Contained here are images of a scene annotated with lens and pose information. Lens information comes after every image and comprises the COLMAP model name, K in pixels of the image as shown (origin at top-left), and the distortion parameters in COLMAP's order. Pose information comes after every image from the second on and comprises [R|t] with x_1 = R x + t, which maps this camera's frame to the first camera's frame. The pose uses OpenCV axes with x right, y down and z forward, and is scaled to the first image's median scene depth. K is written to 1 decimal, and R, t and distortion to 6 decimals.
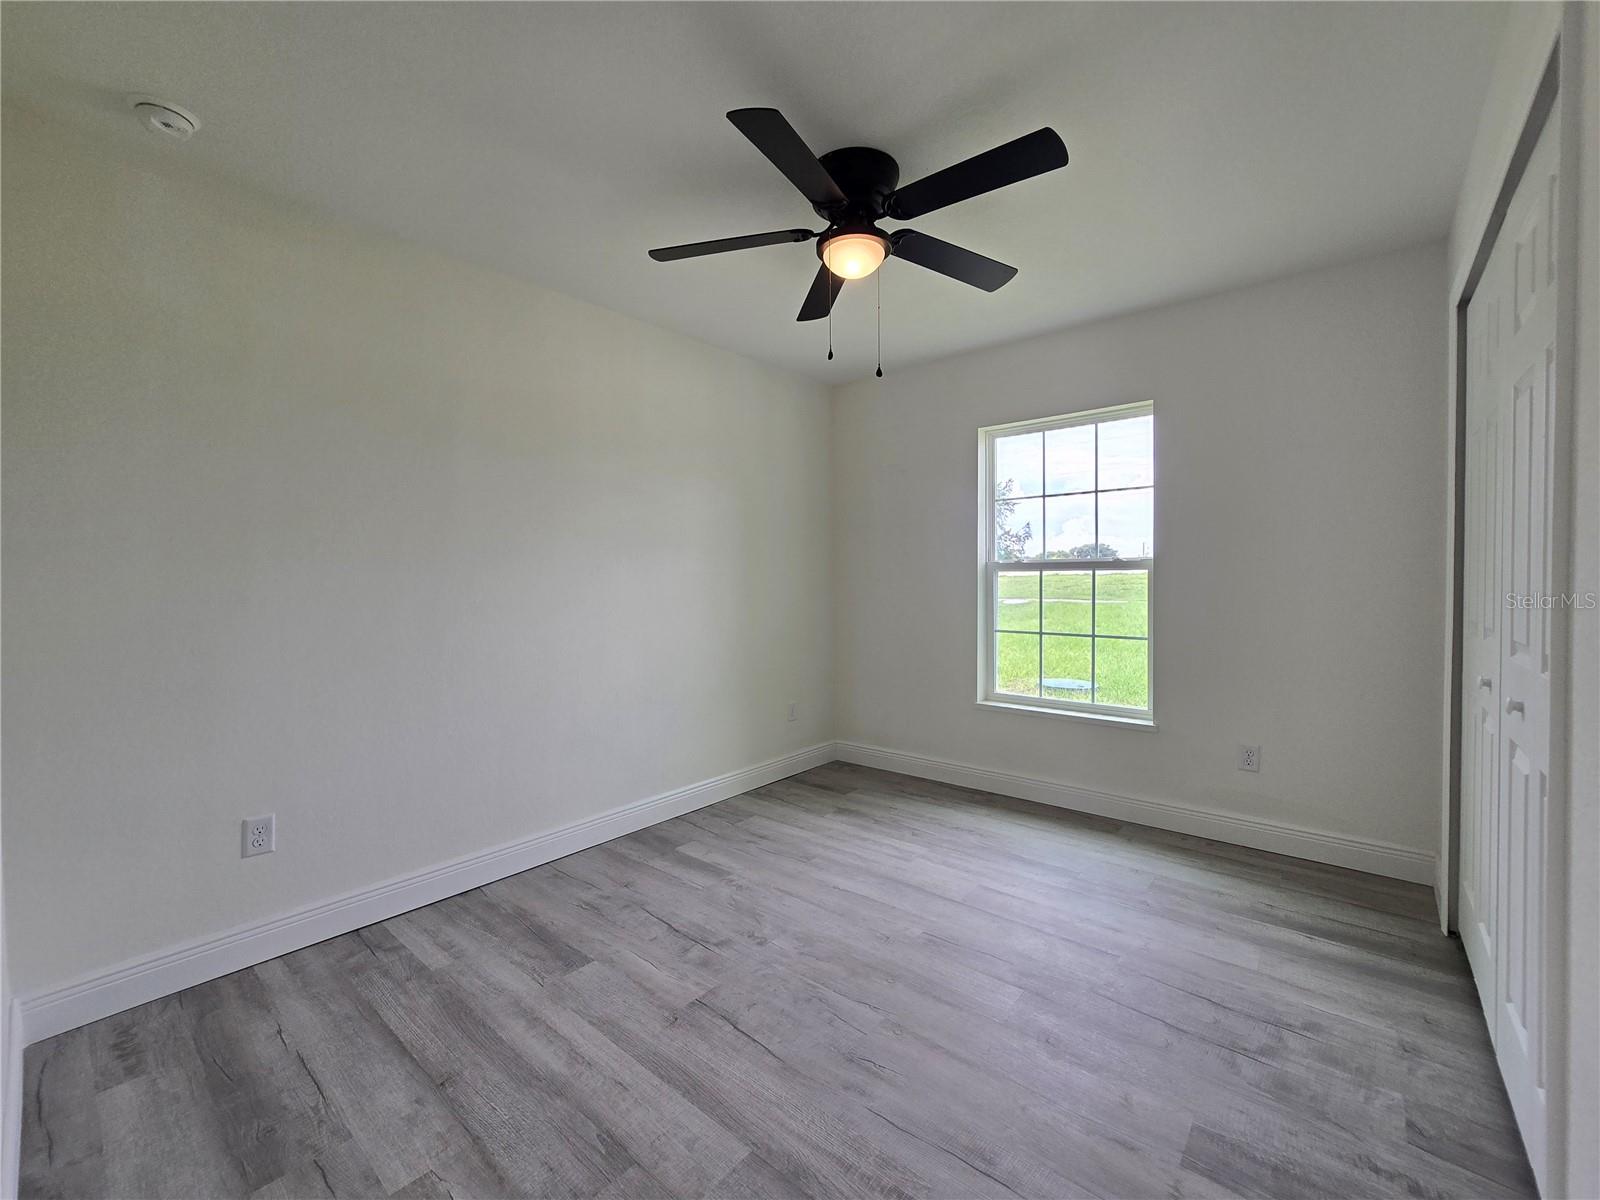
lens RADIAL K [[652.6, 0, 806.0], [0, 652.6, 586.4], [0, 0, 1]] dist [-0.003785, -0.000114]
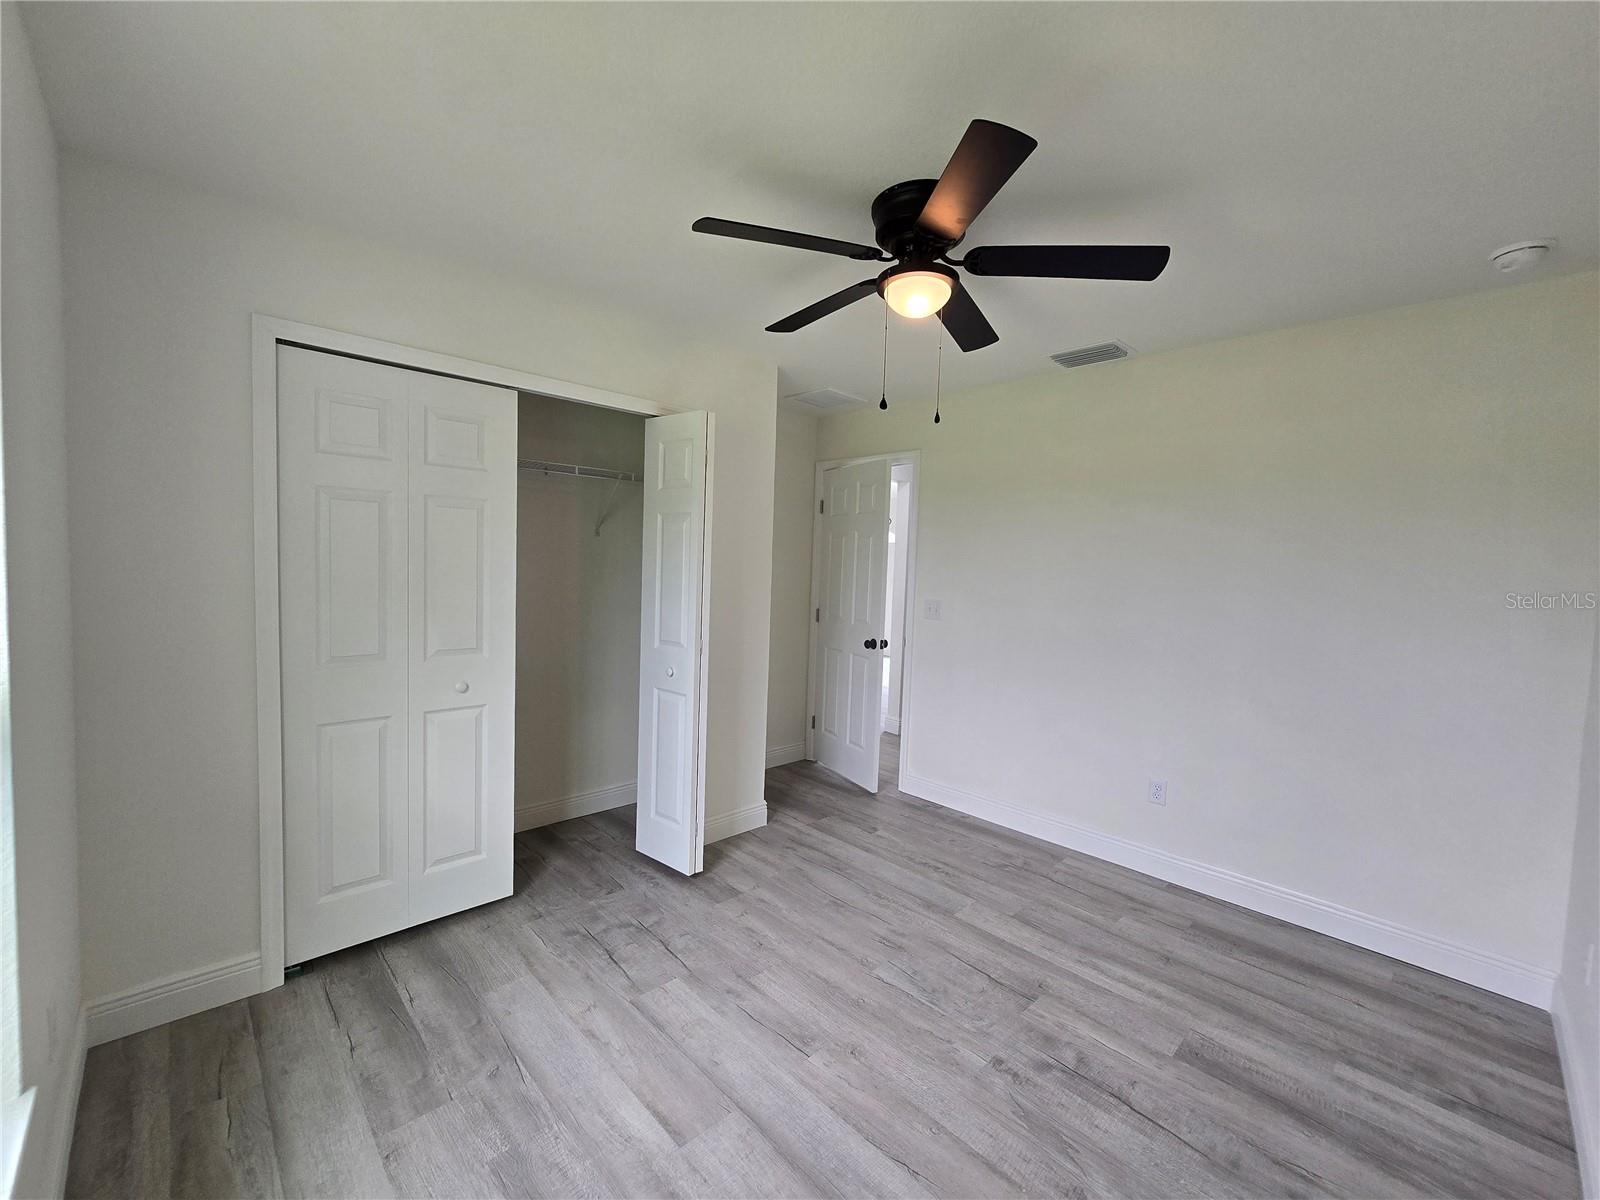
lens RADIAL K [[652.6, 0, 798.7], [0, 652.6, 602.3], [0, 0, 1]] dist [-0.003785, -0.000114]
pose [[-0.993665, -0.028872, 0.108610, 0.146876], [-0.020518, 0.996800, 0.077262, -0.158751], [-0.110493, 0.074544, -0.991077, 2.244533]]
